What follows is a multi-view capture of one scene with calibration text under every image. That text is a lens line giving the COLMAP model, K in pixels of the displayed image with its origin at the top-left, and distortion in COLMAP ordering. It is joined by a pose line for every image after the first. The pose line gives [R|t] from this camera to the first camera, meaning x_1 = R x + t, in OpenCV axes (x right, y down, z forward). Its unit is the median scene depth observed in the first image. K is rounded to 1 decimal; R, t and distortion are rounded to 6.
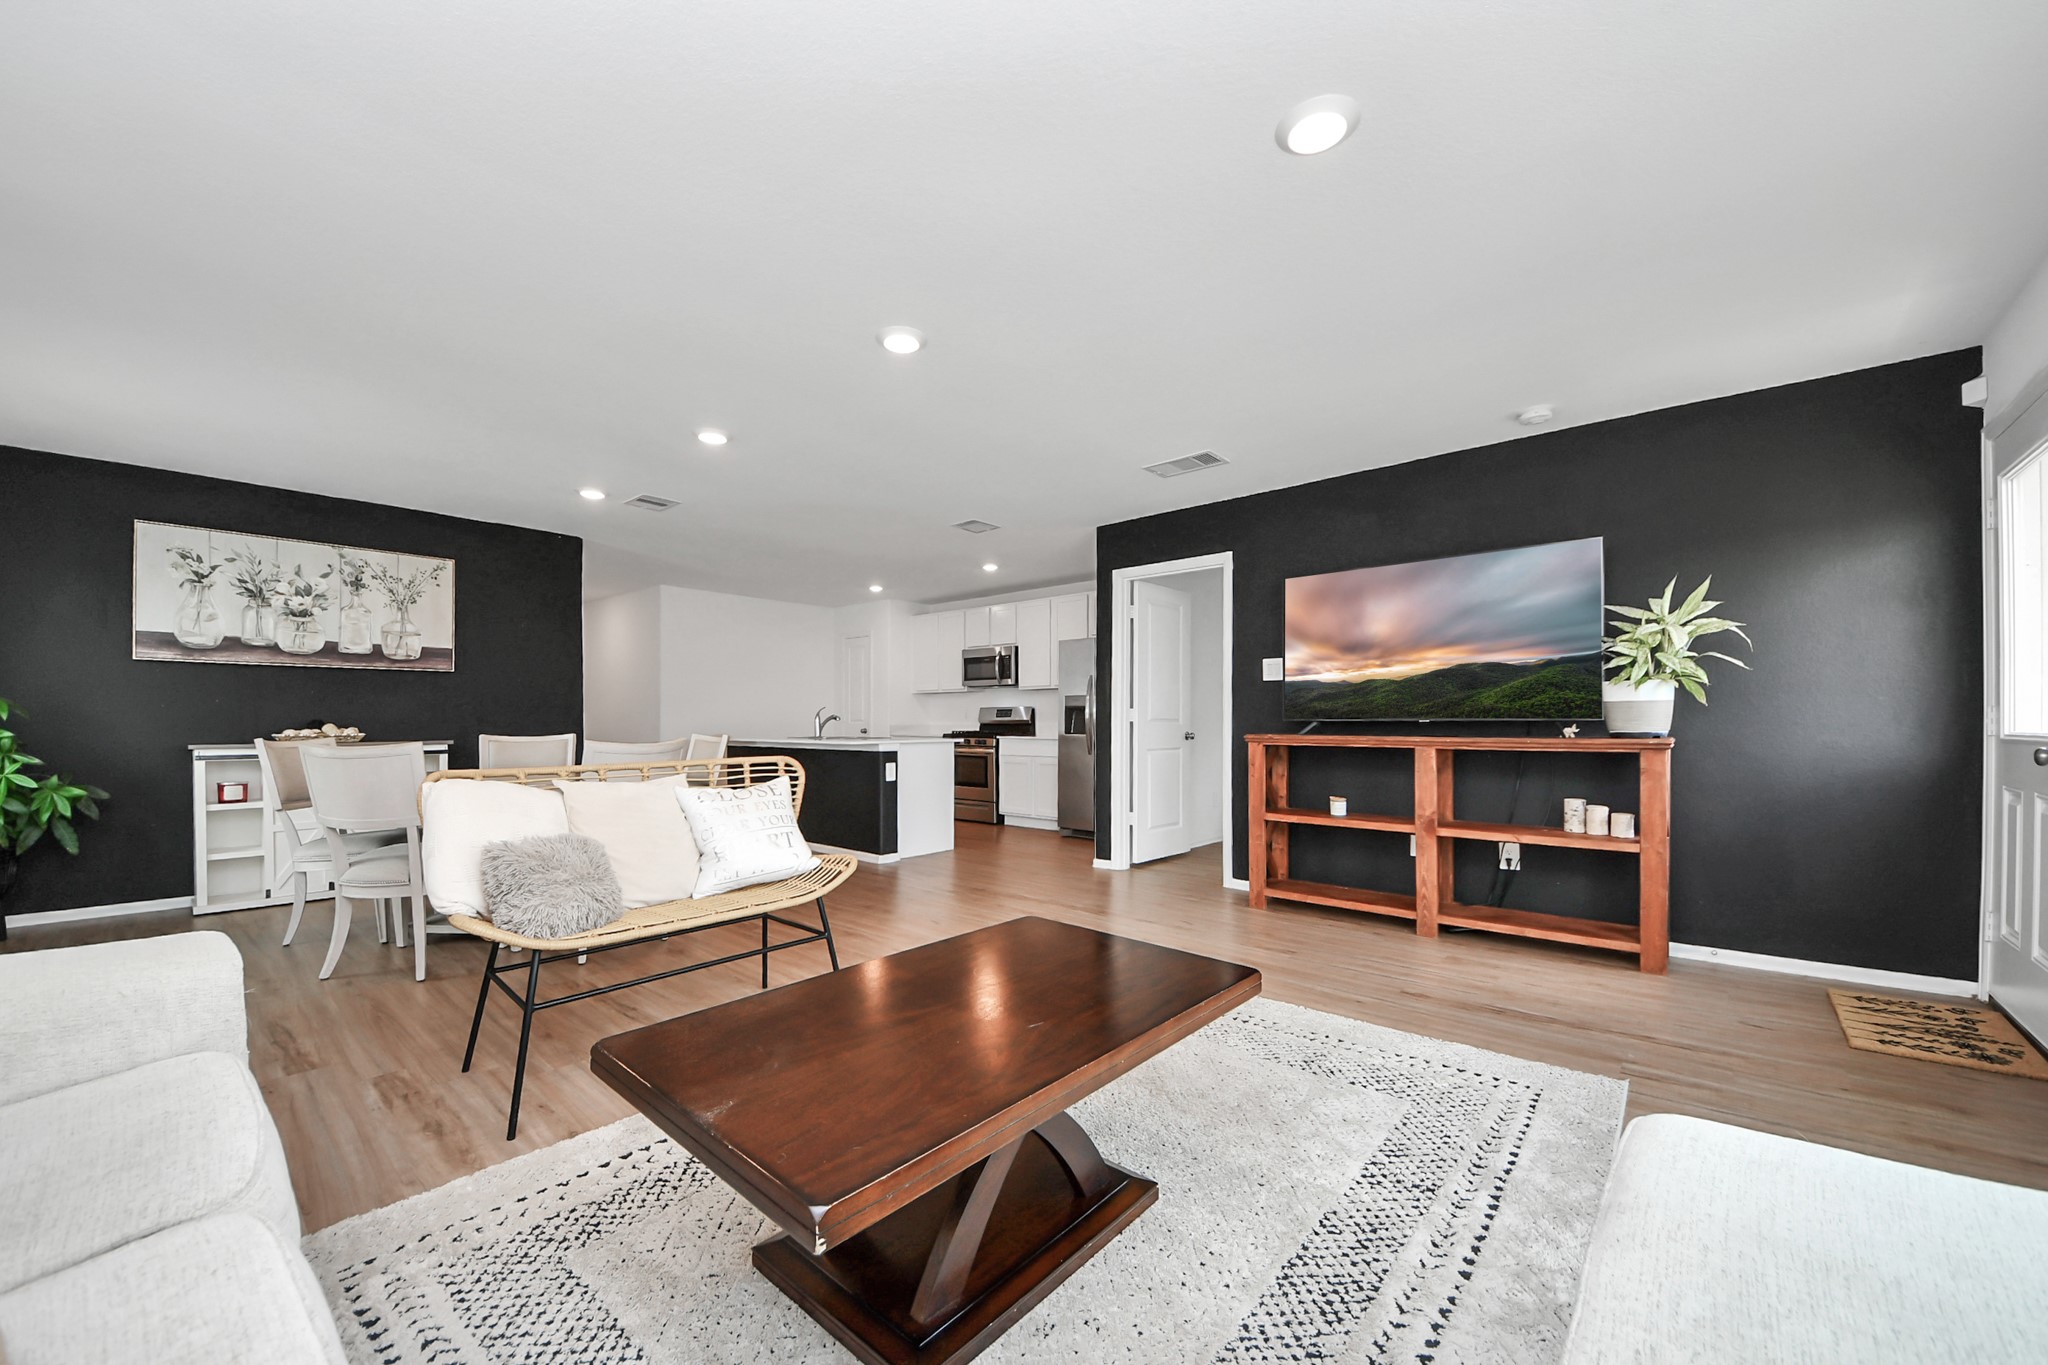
lens RADIAL K [[752.3, 0, 1029.9], [0, 752.3, 713.7], [0, 0, 1]] dist [0.000128, -0.000044]
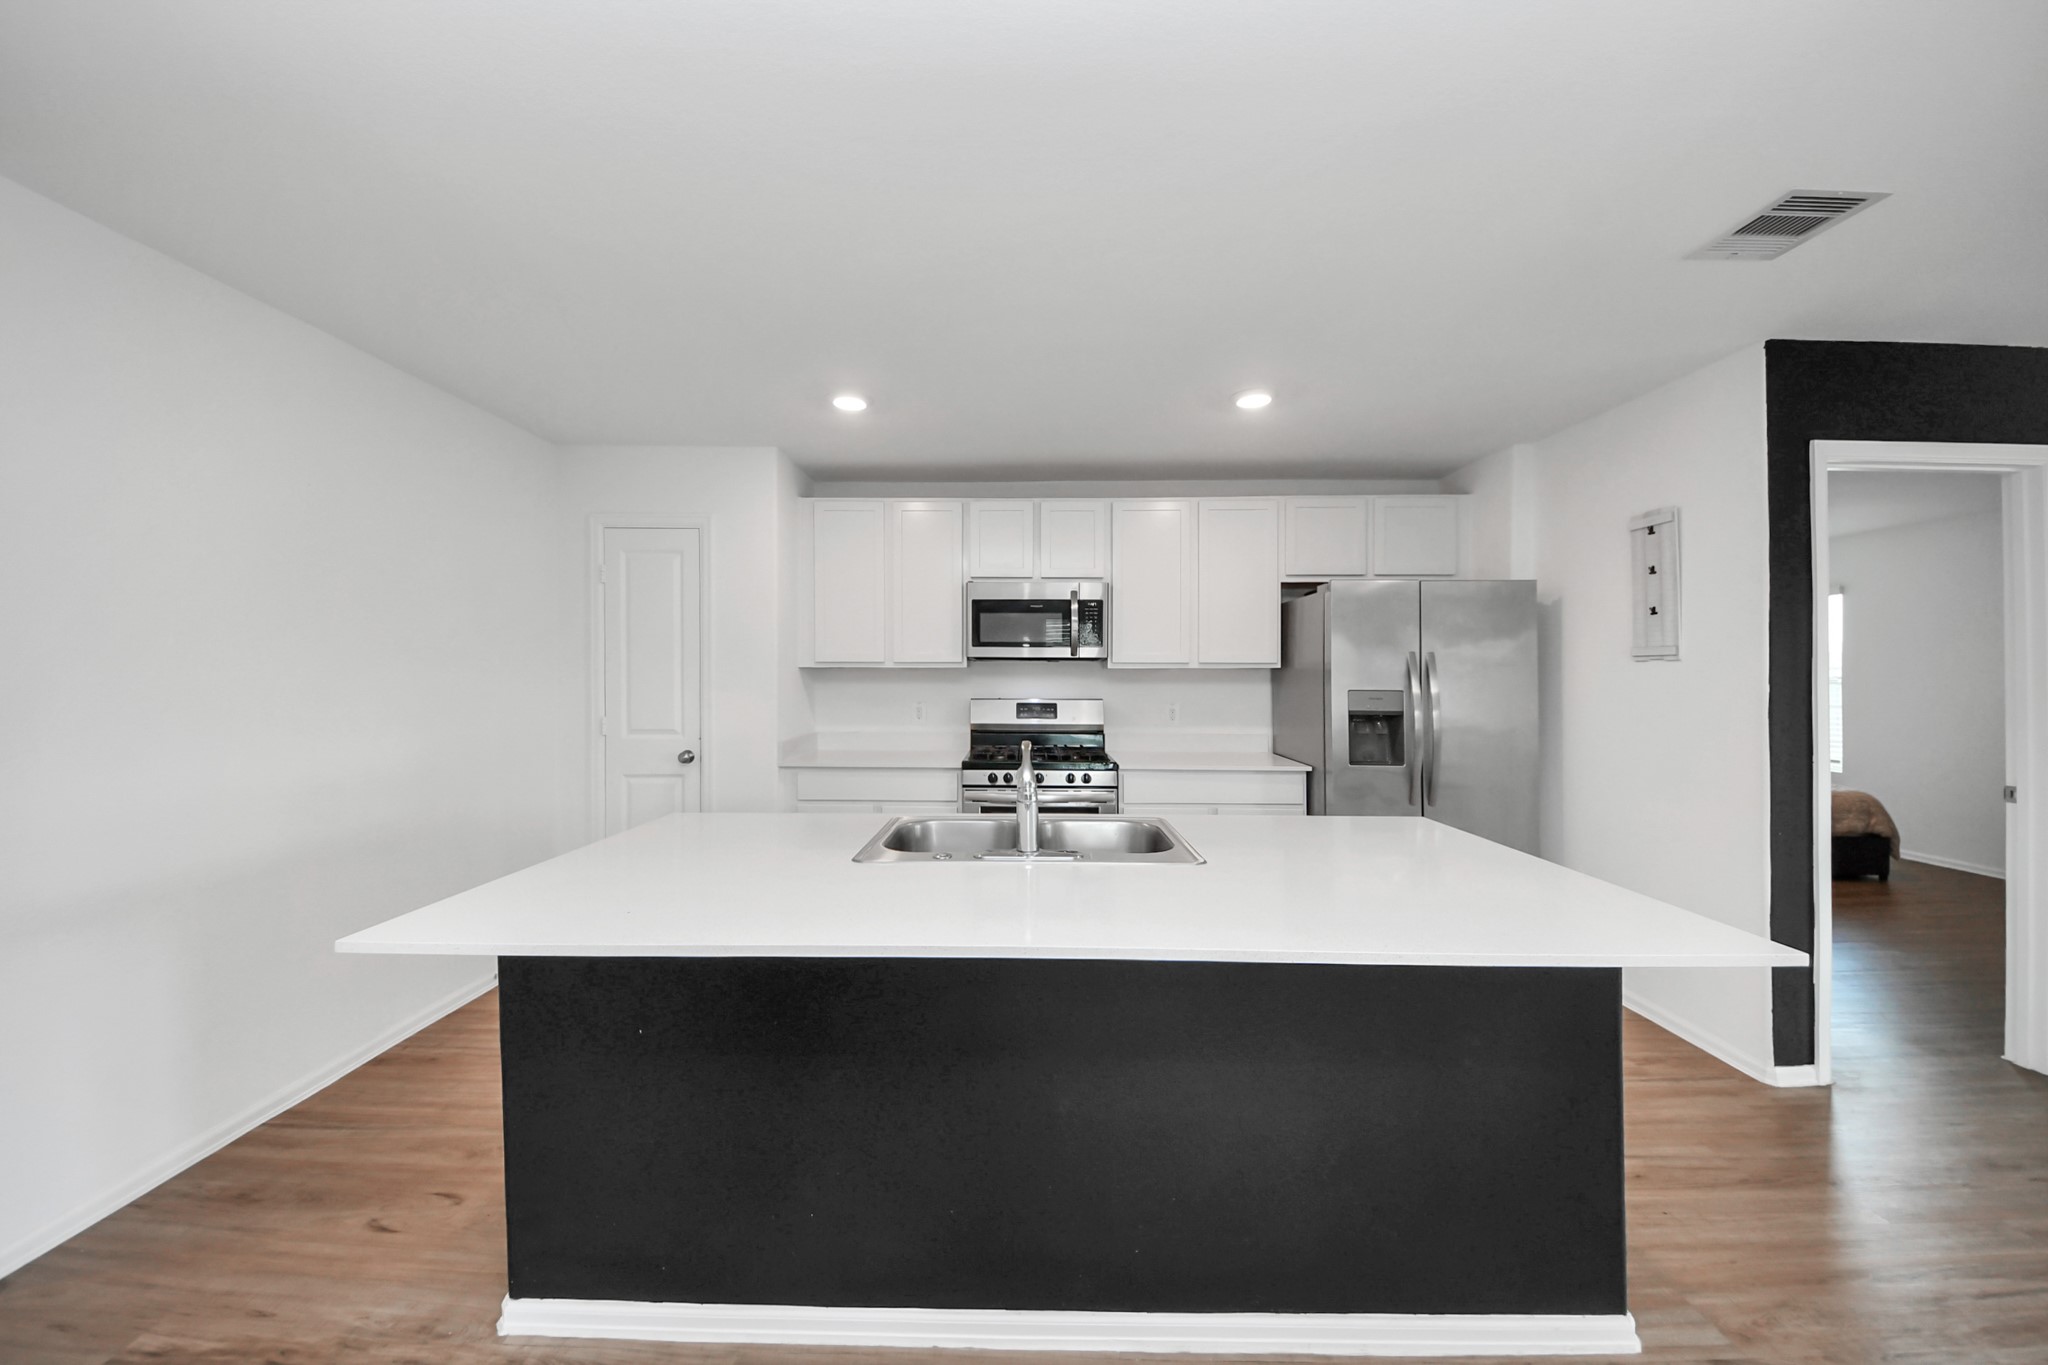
lens RADIAL K [[711.6, 0, 1024.0], [0, 711.6, 682.5], [0, 0, 1]] dist [0.000073, -0.000029]
pose [[0.770643, 0.012027, 0.637154, -0.374042], [-0.013910, 0.999901, -0.002050, -0.021321], [-0.637116, -0.007283, 0.770734, 0.659213]]
